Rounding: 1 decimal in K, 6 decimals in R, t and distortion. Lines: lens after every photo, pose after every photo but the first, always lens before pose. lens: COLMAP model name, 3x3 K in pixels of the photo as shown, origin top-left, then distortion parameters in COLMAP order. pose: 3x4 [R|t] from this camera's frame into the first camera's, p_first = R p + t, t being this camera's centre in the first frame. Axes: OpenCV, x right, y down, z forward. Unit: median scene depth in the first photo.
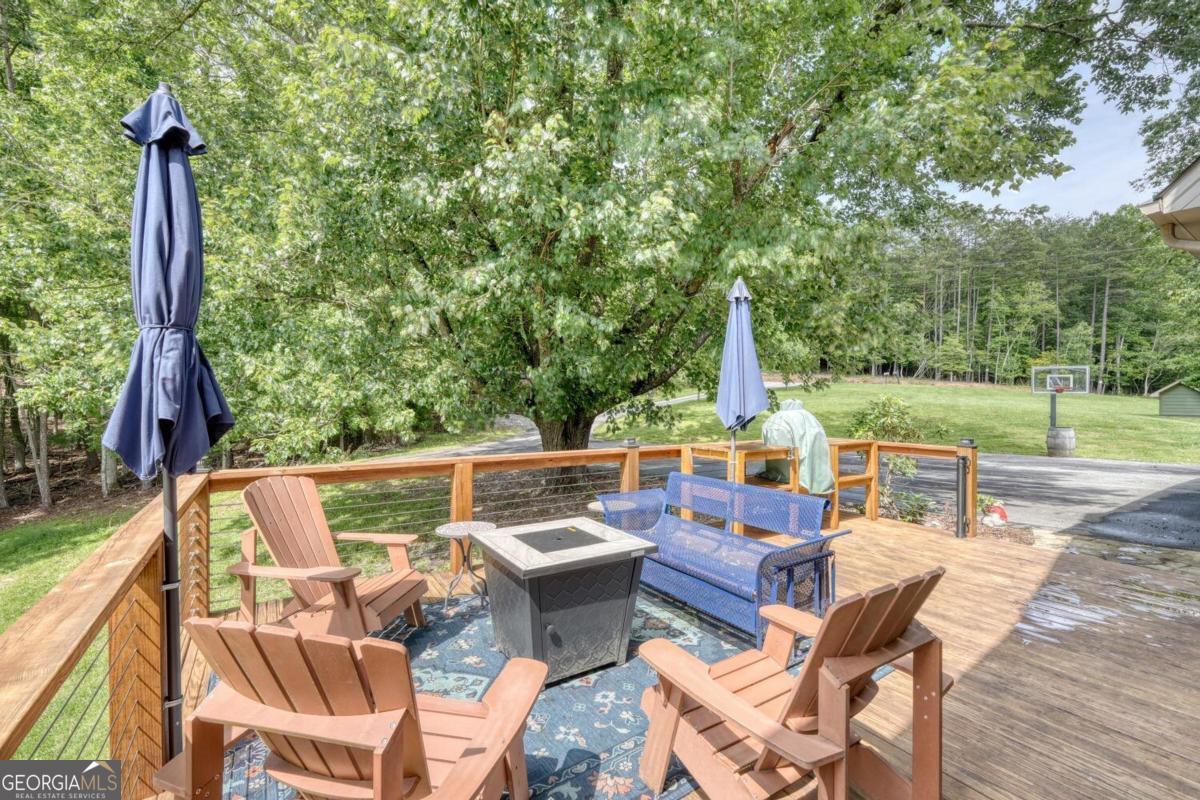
lens RADIAL K [[507.3, 0, 594.5], [0, 507.3, 401.4], [0, 0, 1]] dist [0.000999, 0.000255]
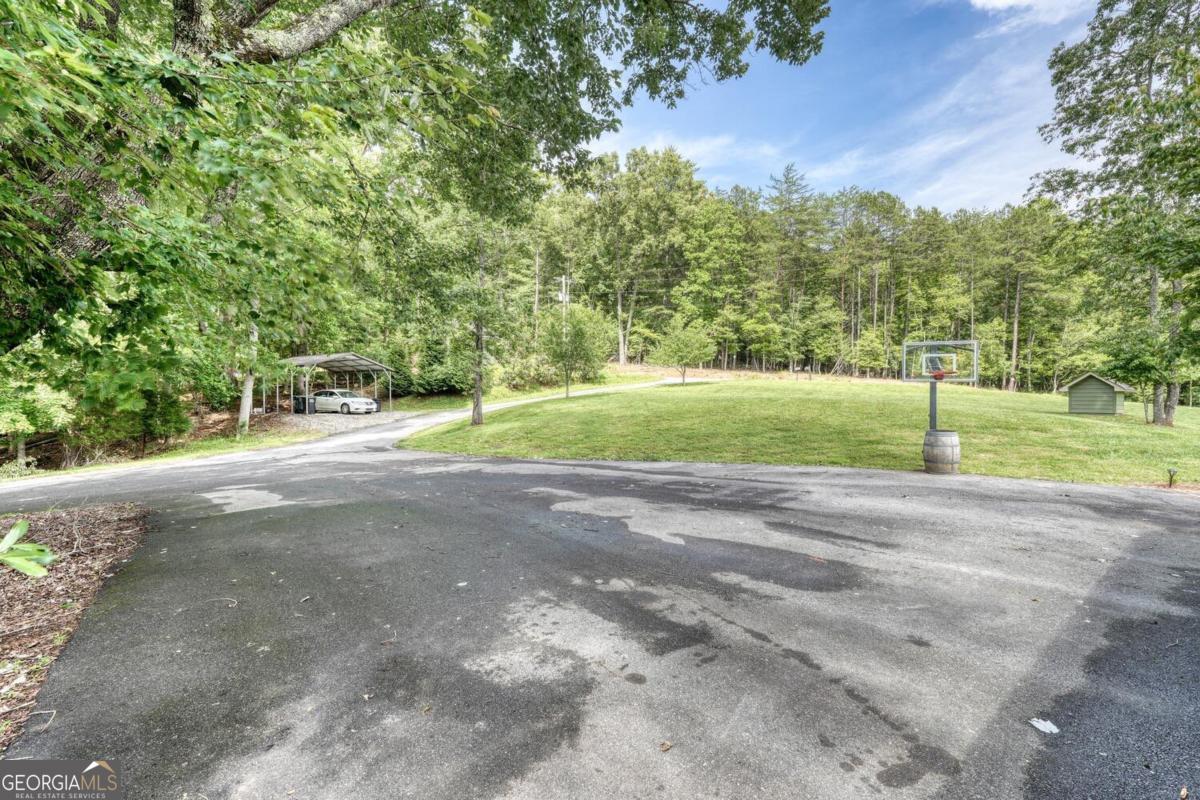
lens RADIAL K [[507.3, 0, 605.4], [0, 507.3, 401.2], [0, 0, 1]] dist [0.000999, 0.000255]
pose [[0.994888, 0.000096, 0.100980, 0.127853], [-0.000118, 1.000000, 0.000216, 0.003702], [-0.100980, -0.000227, 0.994888, 0.117217]]
